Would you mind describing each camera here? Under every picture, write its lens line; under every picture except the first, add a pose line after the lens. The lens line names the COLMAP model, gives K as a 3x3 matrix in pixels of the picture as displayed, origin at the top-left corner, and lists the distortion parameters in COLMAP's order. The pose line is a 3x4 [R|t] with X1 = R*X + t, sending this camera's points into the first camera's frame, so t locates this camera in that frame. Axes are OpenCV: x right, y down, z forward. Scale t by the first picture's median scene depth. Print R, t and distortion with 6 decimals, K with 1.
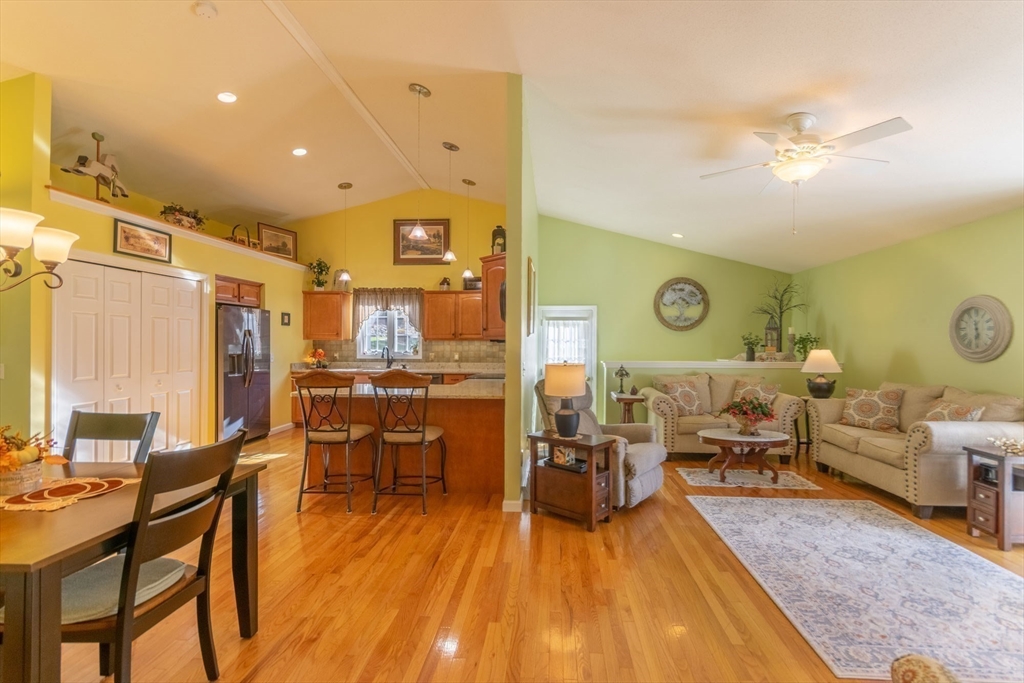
lens RADIAL K [[451.8, 0, 532.8], [0, 451.8, 342.0], [0, 0, 1]] dist [0.006577, -0.000854]
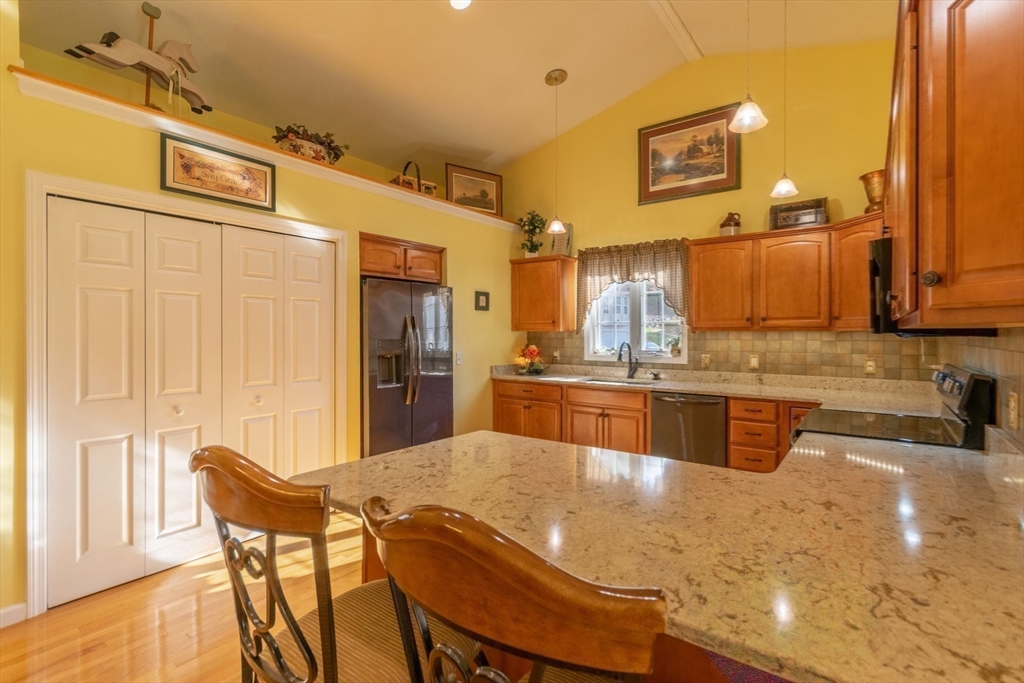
lens RADIAL K [[458.8, 0, 548.5], [0, 458.8, 335.3], [0, 0, 1]] dist [-0.003577, 0.003941]
pose [[0.847673, -0.001034, -0.530519, -0.146208], [0.003378, 0.999988, 0.003448, -0.001829], [0.530509, -0.004715, 0.847666, 0.704373]]
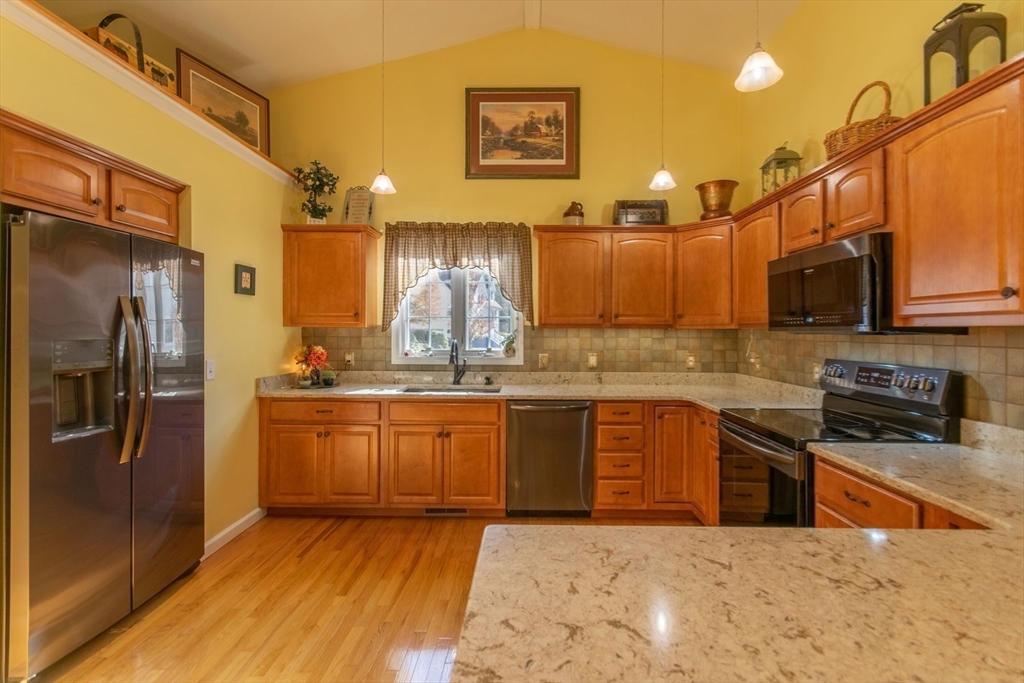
lens RADIAL K [[451.8, 0, 523.4], [0, 451.8, 327.4], [0, 0, 1]] dist [0.006577, -0.000854]
pose [[0.999324, -0.000210, 0.036762, -0.437511], [0.000436, 0.999981, -0.006138, -0.002157], [-0.036760, 0.006150, 0.999305, 0.825571]]
